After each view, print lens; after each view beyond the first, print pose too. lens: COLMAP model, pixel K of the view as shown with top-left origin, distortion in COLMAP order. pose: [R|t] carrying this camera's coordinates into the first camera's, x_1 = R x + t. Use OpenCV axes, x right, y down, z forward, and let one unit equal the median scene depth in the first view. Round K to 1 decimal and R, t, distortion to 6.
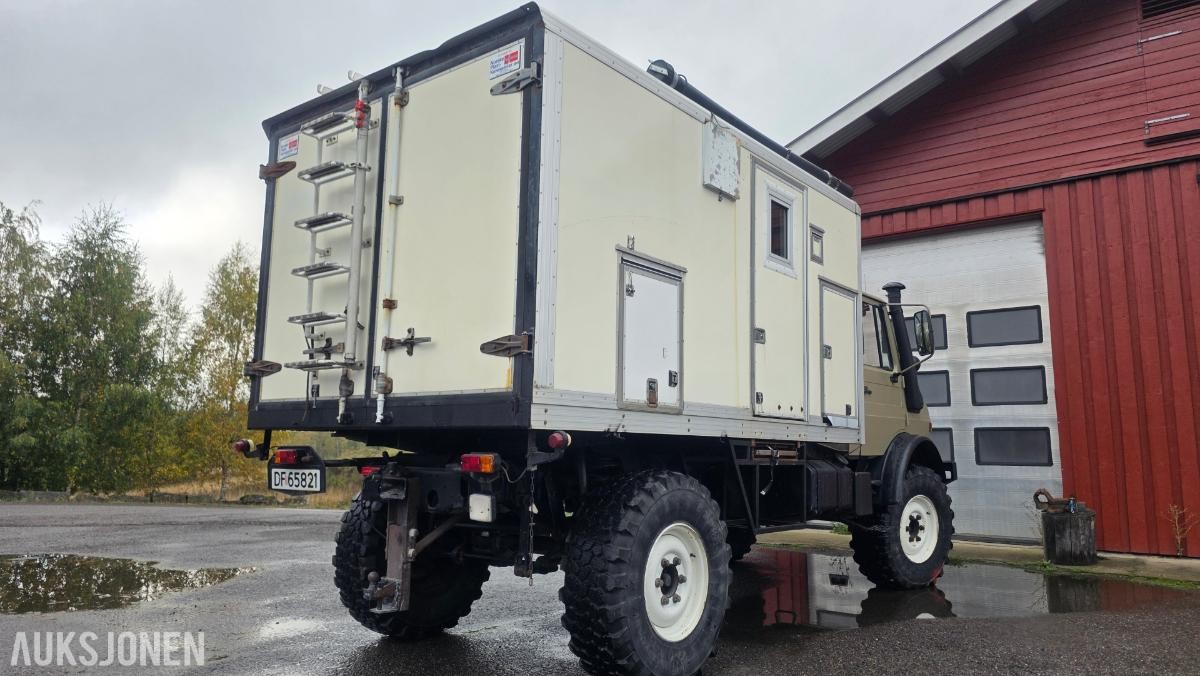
lens RADIAL K [[798.4, 0, 602.3], [0, 798.4, 331.8], [0, 0, 1]] dist [0.103958, -0.114281]
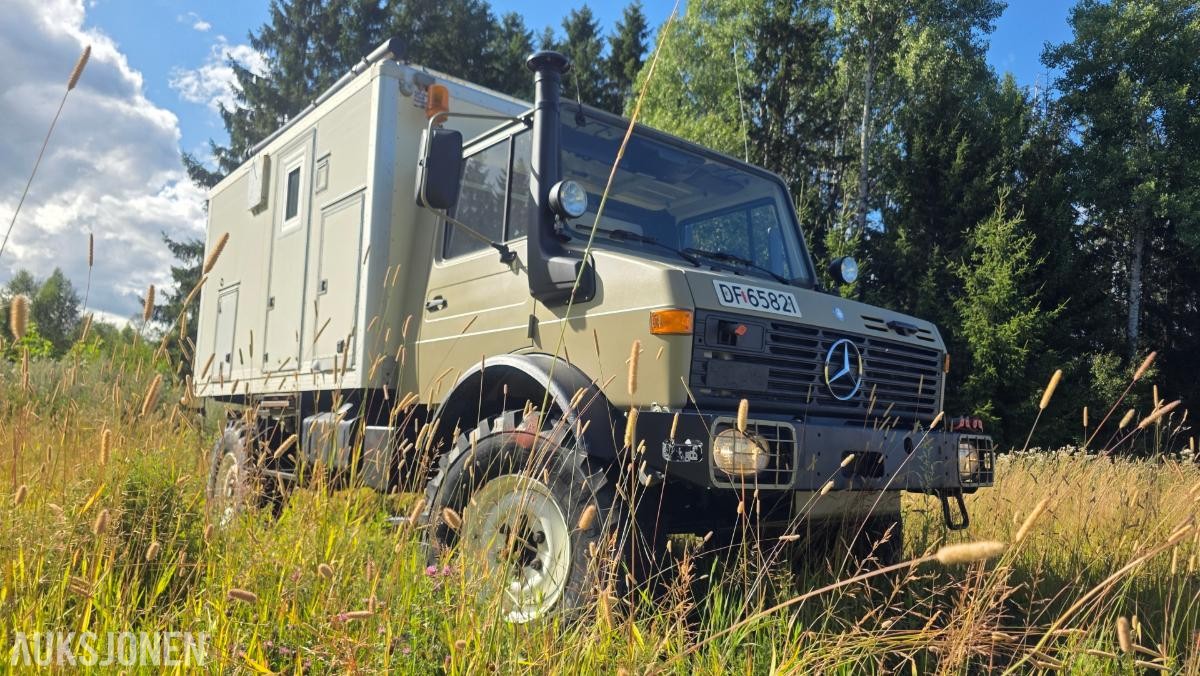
lens RADIAL K [[803.5, 0, 603.7], [0, 803.5, 328.1], [0, 0, 1]] dist [0.061992, -0.051867]
pose [[-0.189606, -0.154127, -0.969688, 1.289196], [0.102093, 0.979154, -0.175595, 0.307628], [0.976538, -0.132293, -0.169918, 1.744672]]
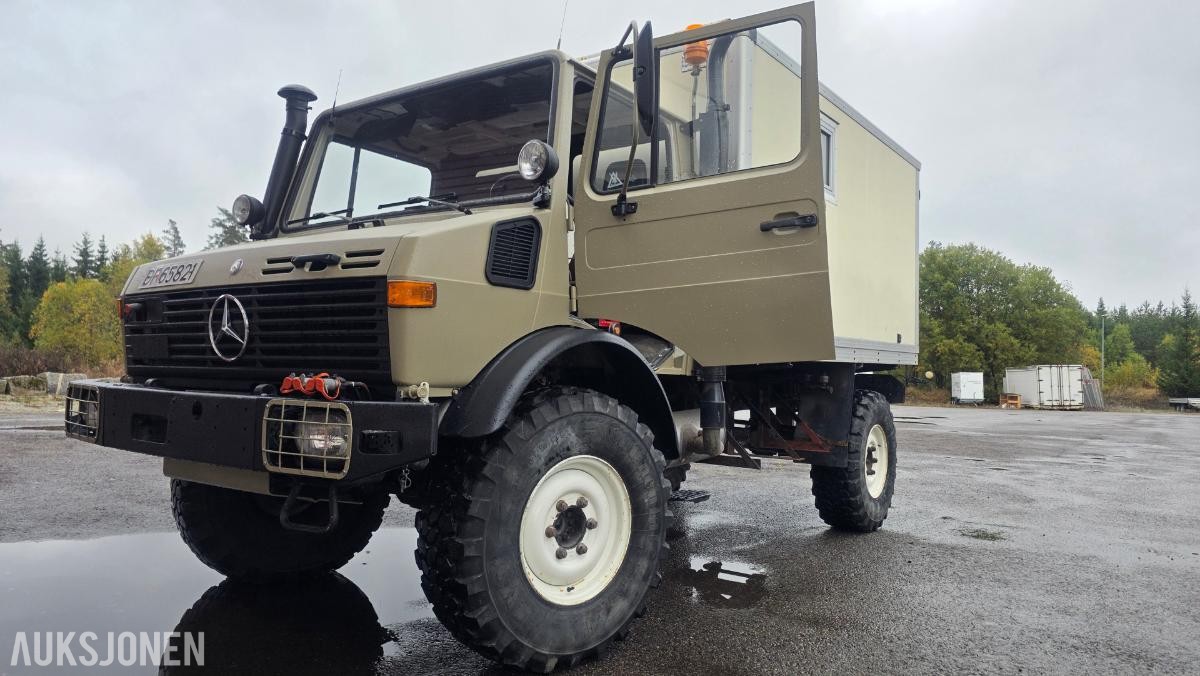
lens RADIAL K [[798.4, 0, 602.3], [0, 798.4, 331.8], [0, 0, 1]] dist [0.103958, -0.114281]
pose [[-0.996518, -0.035932, -0.075240, 0.271707], [-0.021811, 0.983293, -0.180717, 0.358672], [0.080477, -0.178447, -0.980653, 2.522230]]
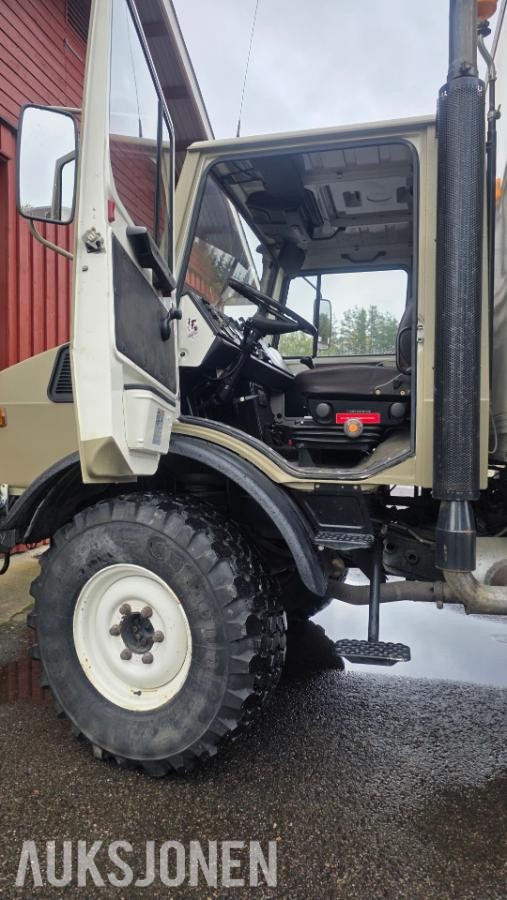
lens RADIAL K [[602.6, 0, 253.5], [0, 602.6, 450.0], [0, 0, 1]] dist [0.061992, -0.051867]
pose [[-0.435494, -0.037787, 0.899398, -0.268521], [-0.131345, 0.991093, -0.021959, 0.240942], [-0.890558, -0.127695, -0.436578, 1.975681]]
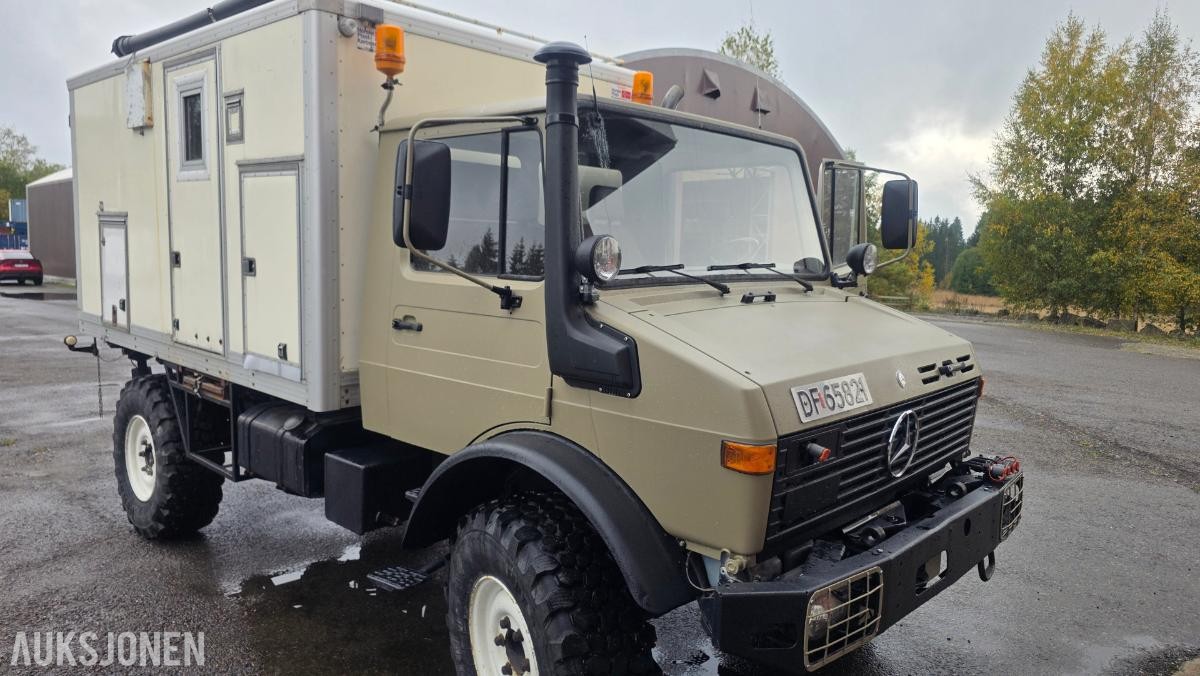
lens RADIAL K [[803.5, 0, 603.7], [0, 803.5, 328.1], [0, 0, 1]] dist [0.061992, -0.051867]
pose [[-0.062502, 0.084388, -0.994471, 1.187257], [0.108924, 0.991044, 0.077251, 0.069570], [0.992083, -0.103494, -0.071134, 1.644428]]
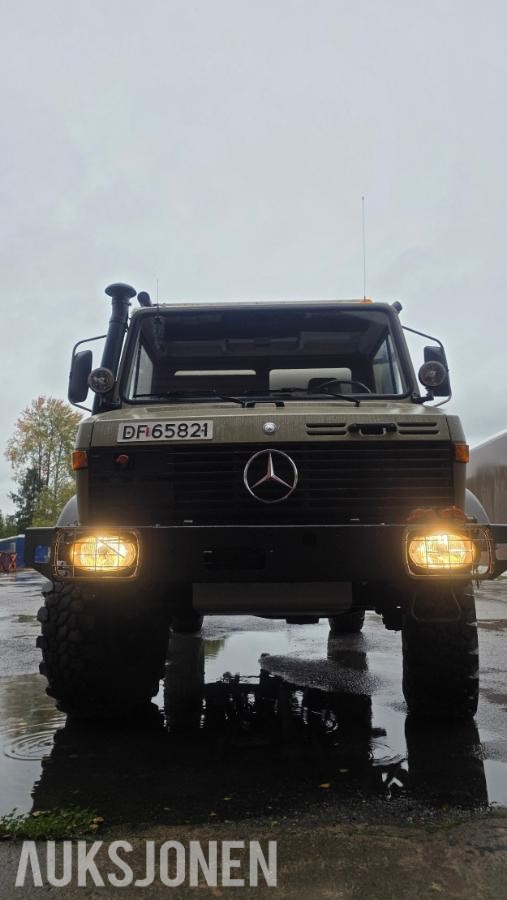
lens RADIAL K [[598.8, 0, 253.3], [0, 598.8, 442.9], [0, 0, 1]] dist [0.103958, -0.114281]
pose [[-0.762858, -0.102730, -0.638353, 0.951481], [0.097823, 0.957593, -0.271009, 0.373489], [0.639123, -0.269187, -0.720458, 2.277962]]
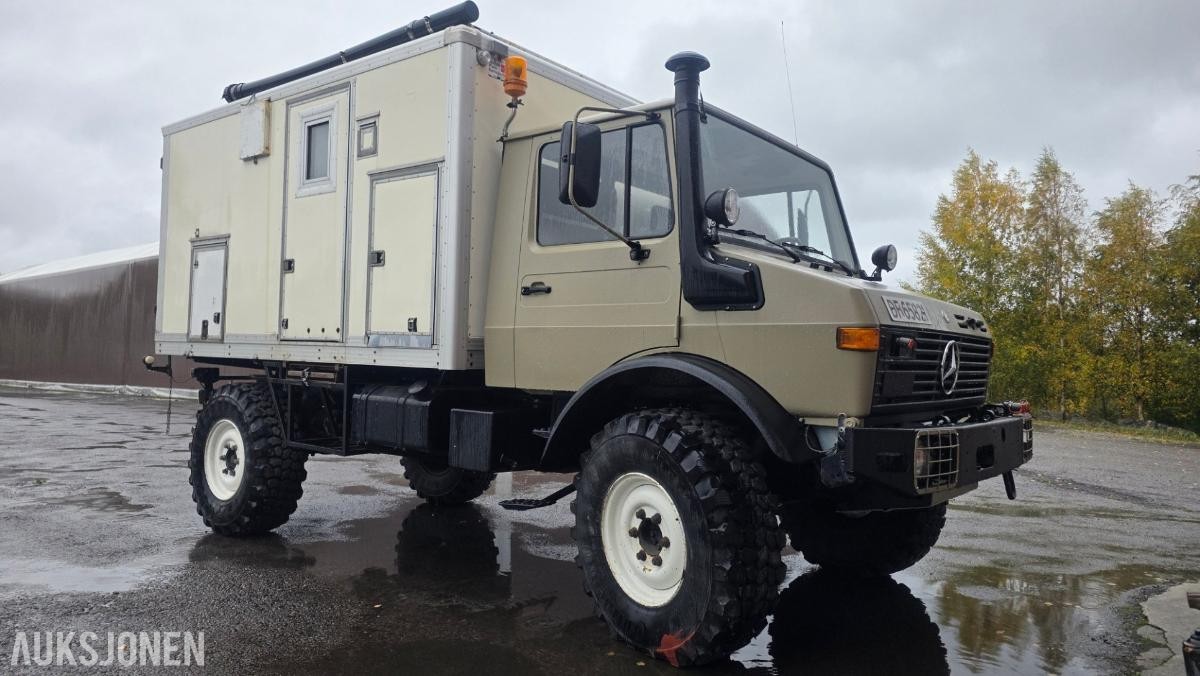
lens RADIAL K [[800.5, 0, 604.4], [0, 800.5, 339.3], [0, 0, 1]] dist [0.064374, -0.052125]
pose [[0.011389, -0.041426, -0.999077, 1.350528], [0.110797, 0.993041, -0.039913, 0.203369], [0.993778, -0.110240, 0.015899, 1.468485]]
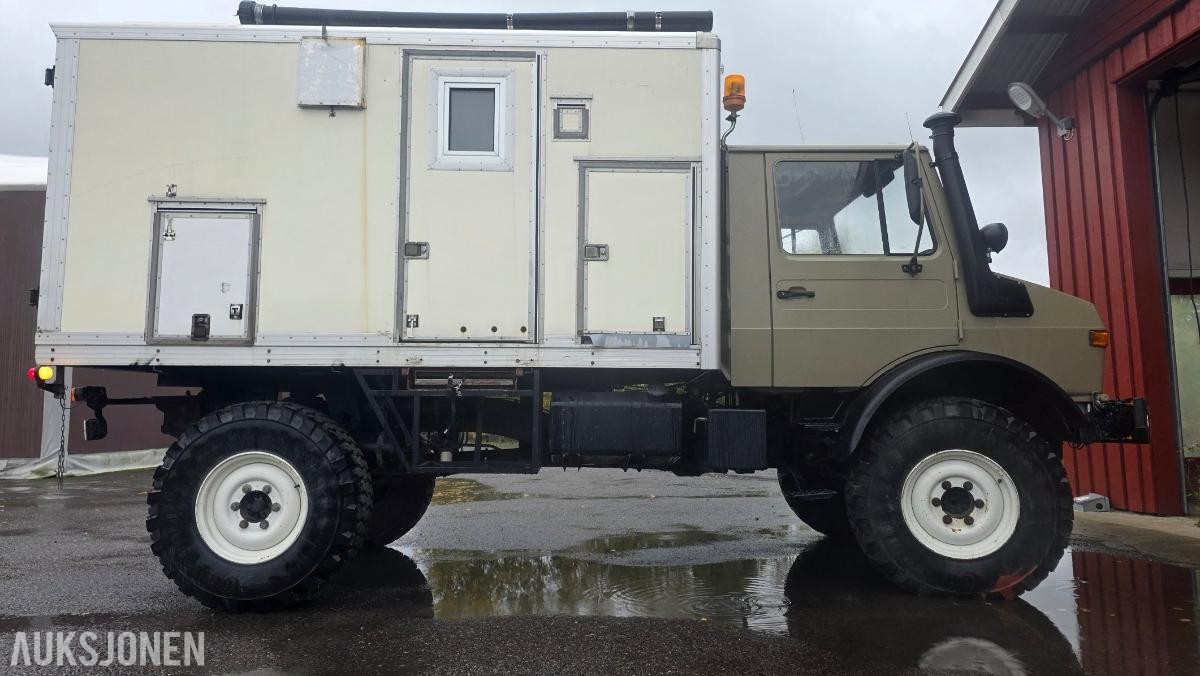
lens RADIAL K [[798.4, 0, 602.3], [0, 798.4, 331.8], [0, 0, 1]] dist [0.103958, -0.114281]
pose [[0.639446, -0.085984, -0.764013, 1.046850], [0.115584, 0.993184, -0.015036, 0.137161], [0.760098, -0.078693, 0.645026, 0.609330]]
